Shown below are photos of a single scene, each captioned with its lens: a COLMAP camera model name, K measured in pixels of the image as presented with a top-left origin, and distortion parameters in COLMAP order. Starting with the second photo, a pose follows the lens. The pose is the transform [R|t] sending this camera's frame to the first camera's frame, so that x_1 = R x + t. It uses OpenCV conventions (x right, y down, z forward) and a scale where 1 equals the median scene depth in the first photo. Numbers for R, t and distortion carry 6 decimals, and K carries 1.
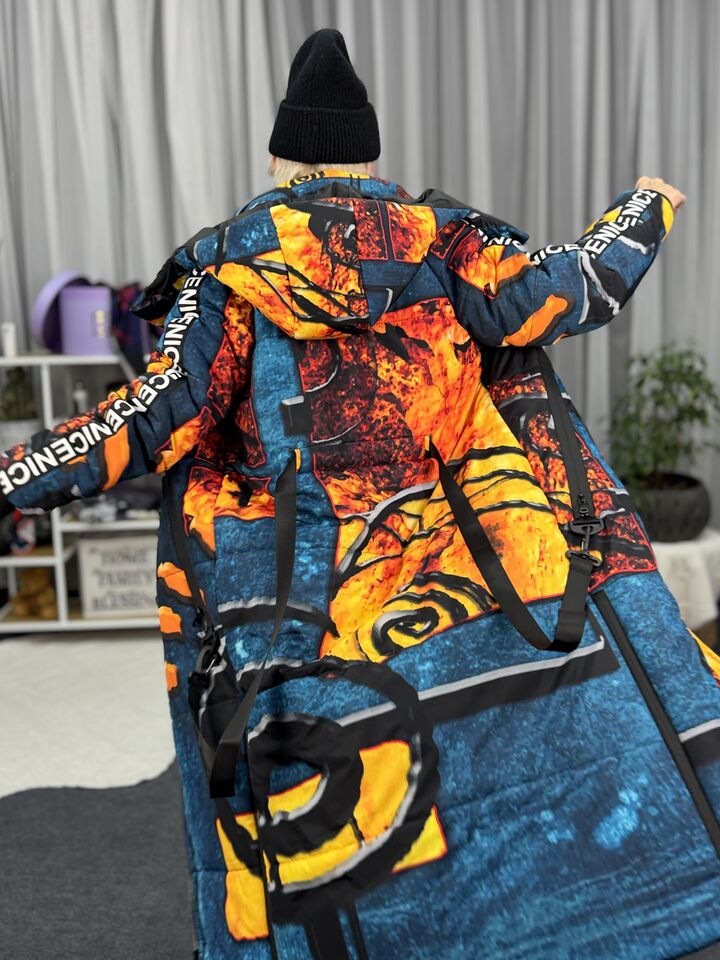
lens RADIAL K [[1037.3, 0, 367.1], [0, 1037.3, 465.4], [0, 0, 1]] dist [0.128294, -0.259532]
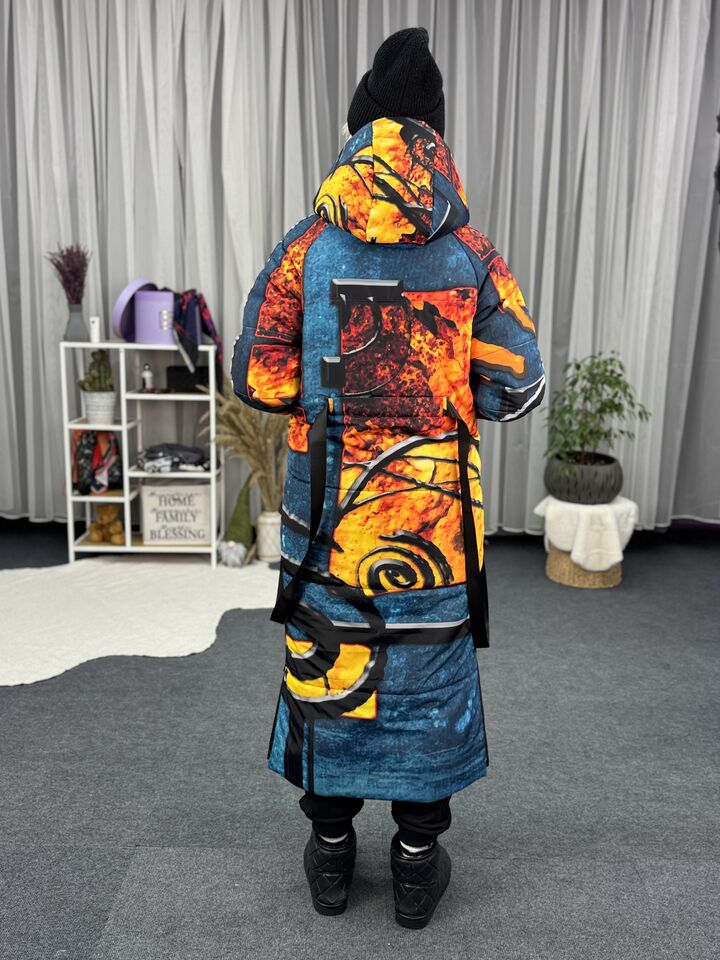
lens RADIAL K [[847.9, 0, 357.3], [0, 847.9, 481.7], [0, 0, 1]] dist [0.147152, -0.314356]
pose [[0.999062, 0.042733, 0.007063, -0.013612], [-0.042863, 0.998894, 0.019325, 0.036336], [-0.006229, -0.019609, 0.999788, -0.078690]]
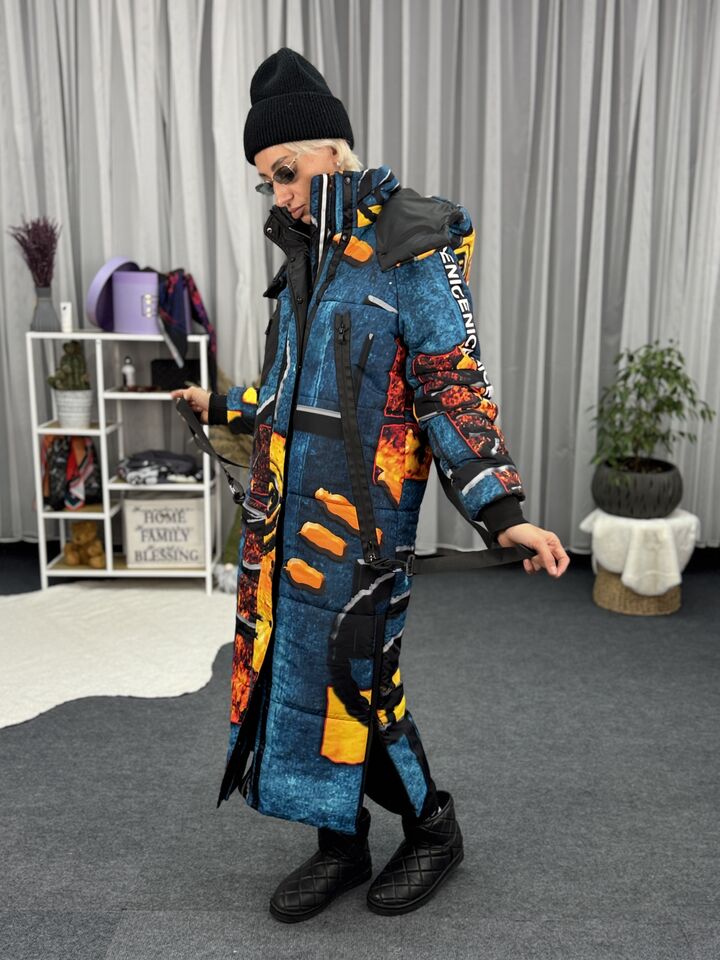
lens RADIAL K [[1003.9, 0, 381.2], [0, 1003.9, 523.2], [0, 0, 1]] dist [0.158858, -0.356419]
pose [[0.999284, 0.036823, 0.008649, -0.006976], [-0.037237, 0.997848, 0.053968, 0.029371], [-0.006643, -0.054251, 0.998505, -0.100883]]
